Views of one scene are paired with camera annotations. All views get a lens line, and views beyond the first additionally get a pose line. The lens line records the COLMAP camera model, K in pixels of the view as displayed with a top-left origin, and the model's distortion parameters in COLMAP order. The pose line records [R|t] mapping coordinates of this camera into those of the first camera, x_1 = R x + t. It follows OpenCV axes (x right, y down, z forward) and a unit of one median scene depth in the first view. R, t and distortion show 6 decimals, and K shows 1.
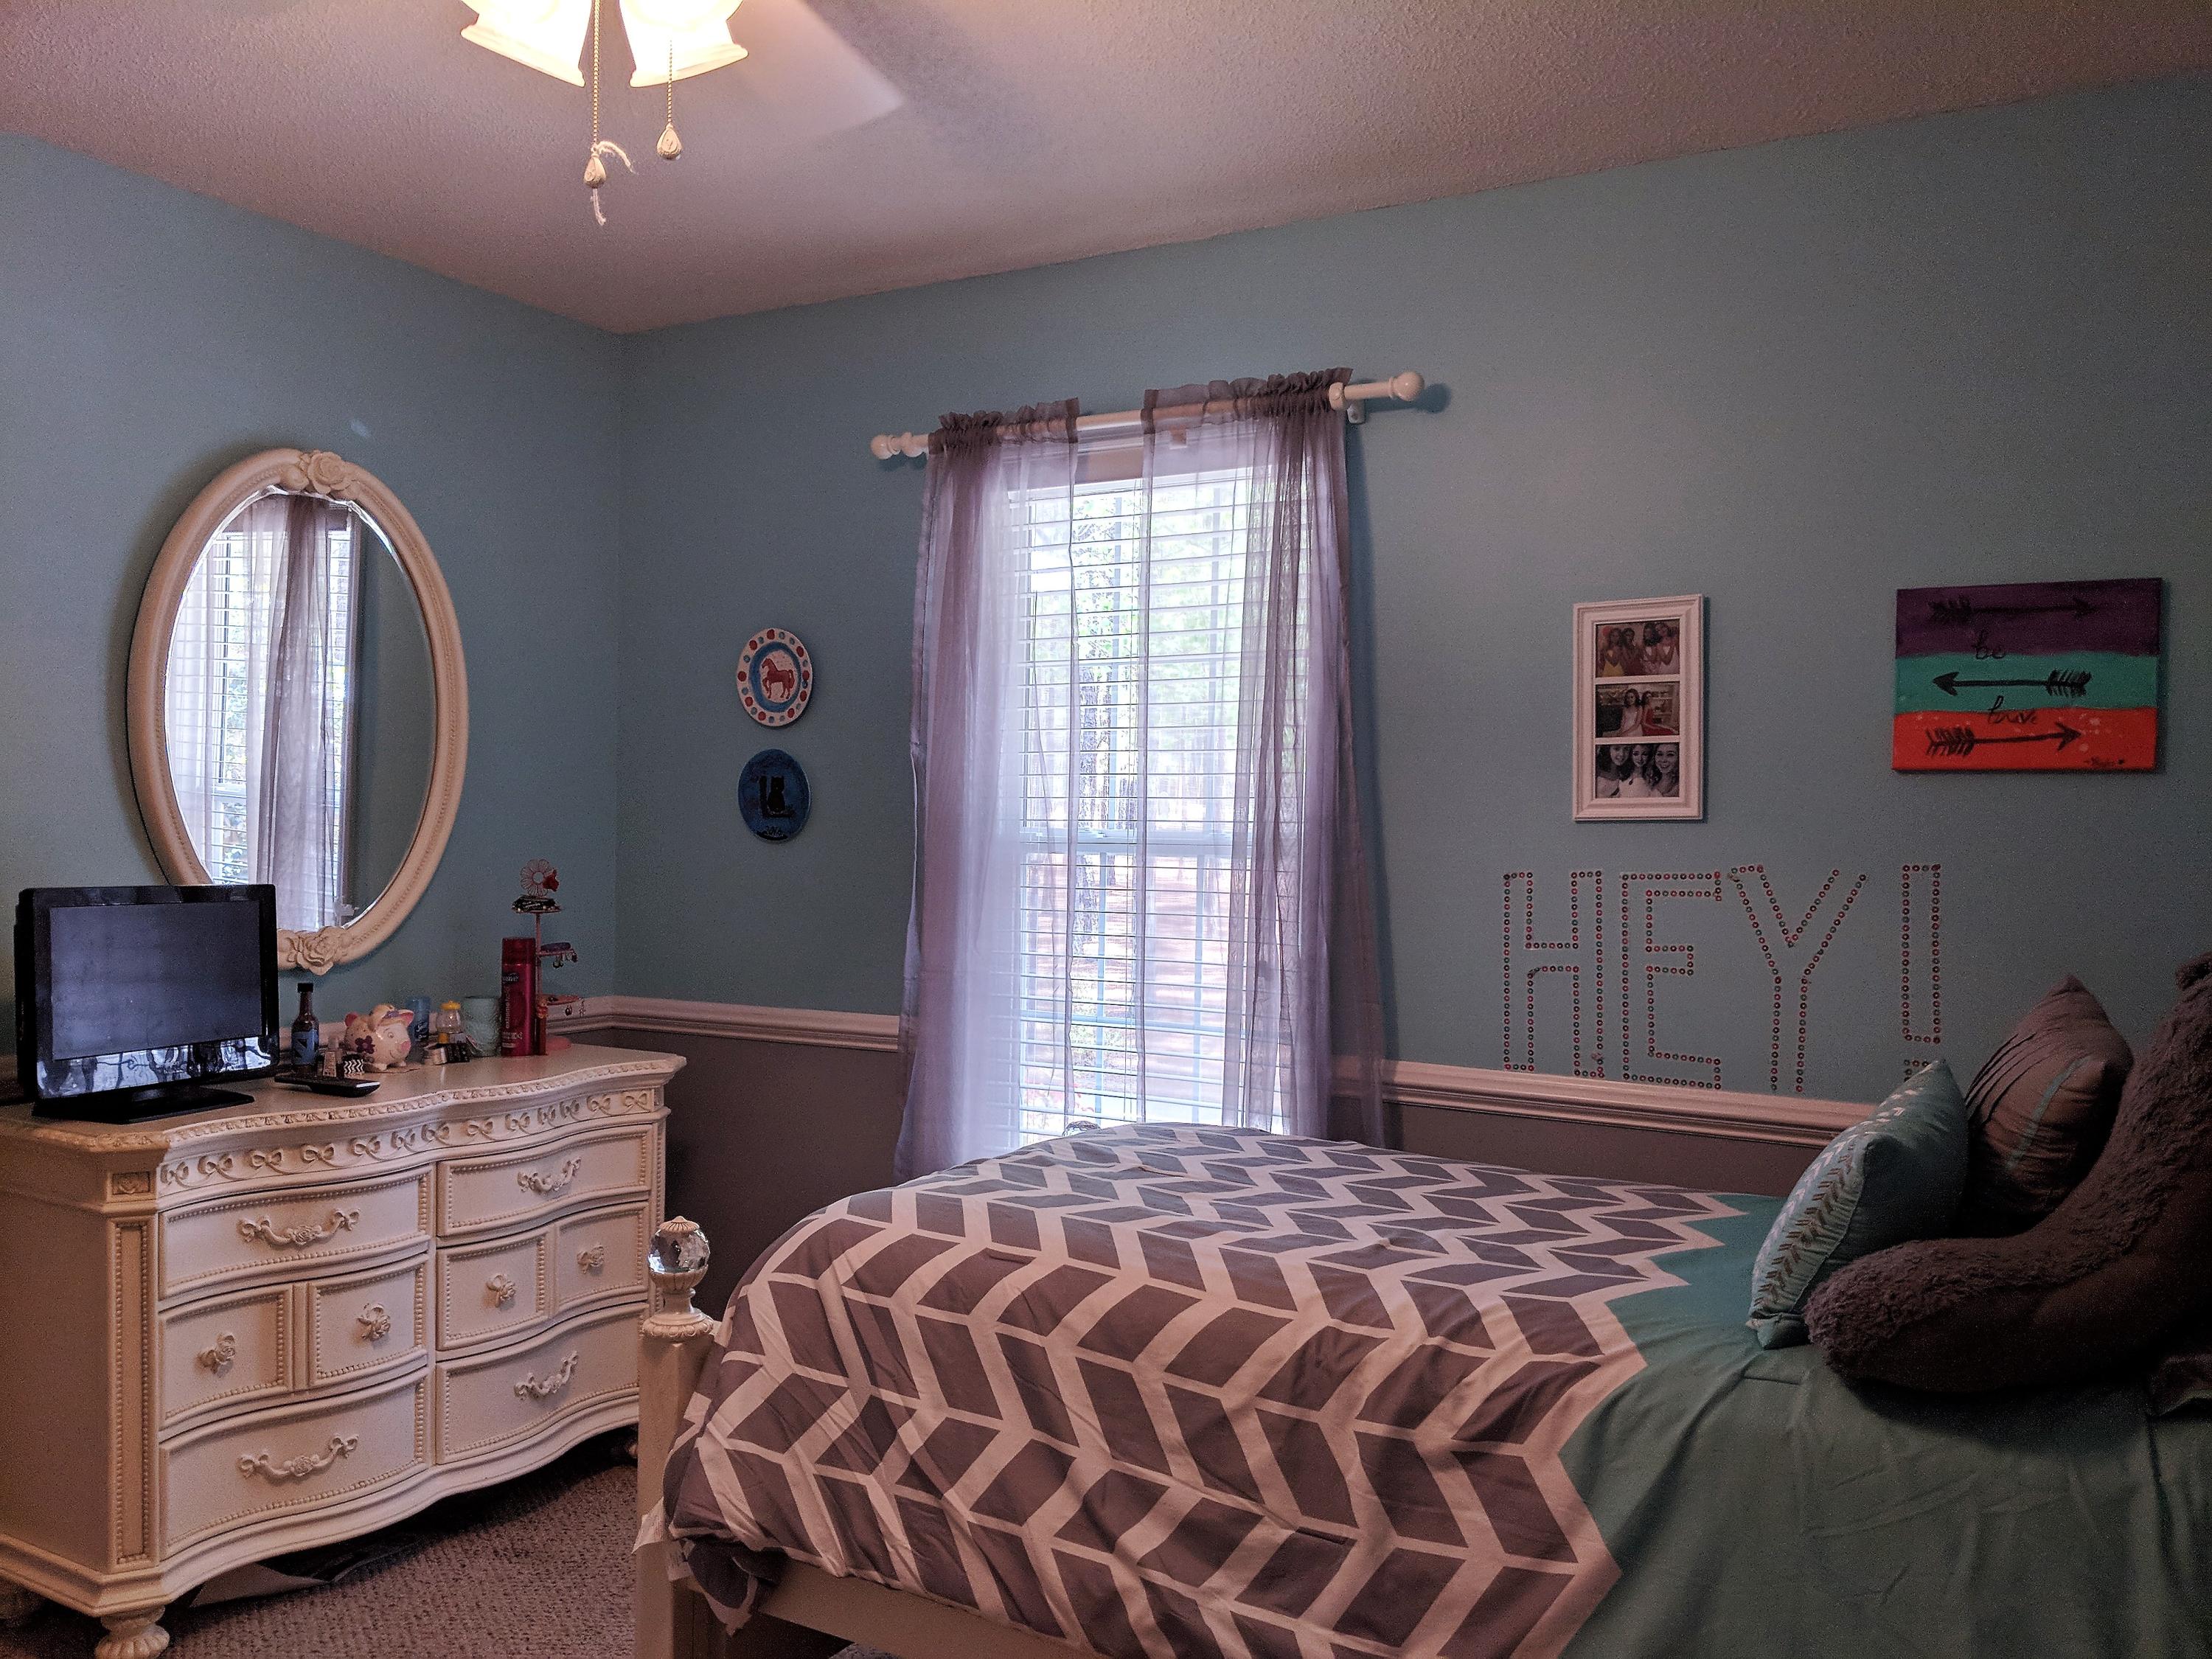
lens RADIAL K [[1769.7, 0, 1087.9], [0, 1769.7, 835.4], [0, 0, 1]] dist [0.073643, -0.147010]
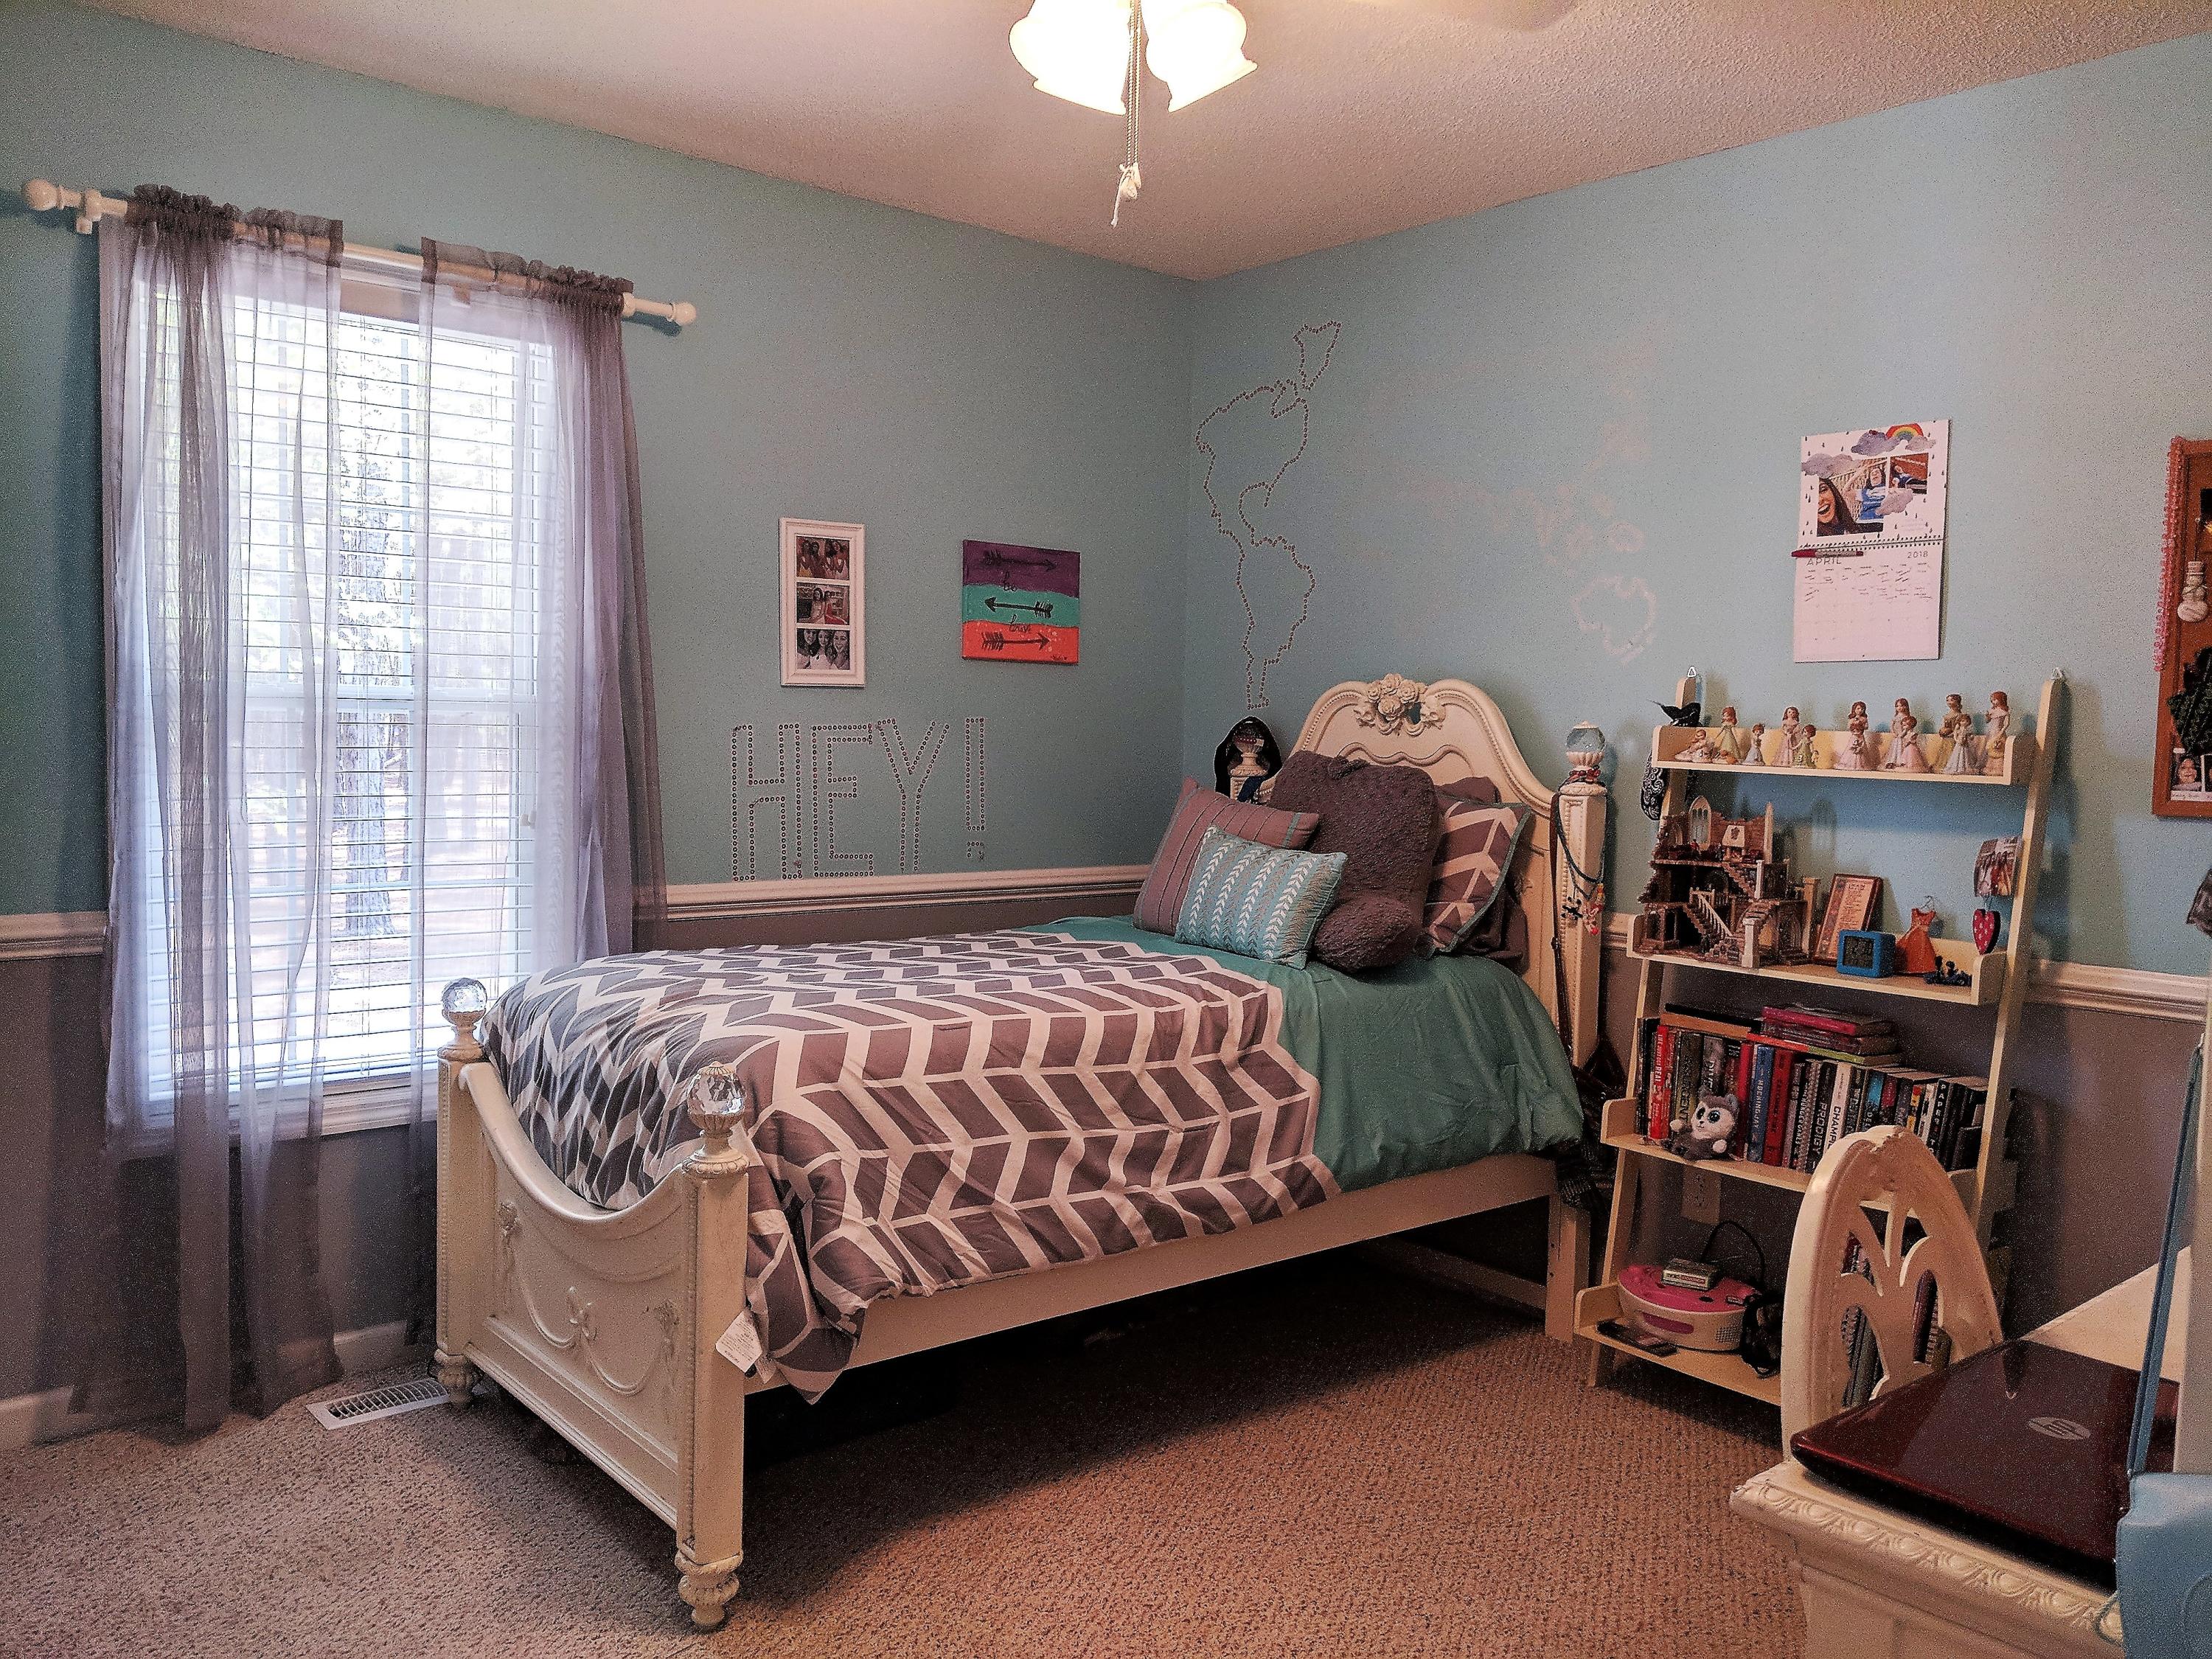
lens RADIAL K [[1806.2, 0, 1114.7], [0, 1806.2, 808.3], [0, 0, 1]] dist [0.086720, -0.283308]
pose [[0.302399, -0.051882, 0.951768, -0.961357], [-0.014385, 0.998155, 0.058981, -0.000072], [-0.953073, -0.031527, 0.301095, 0.378911]]
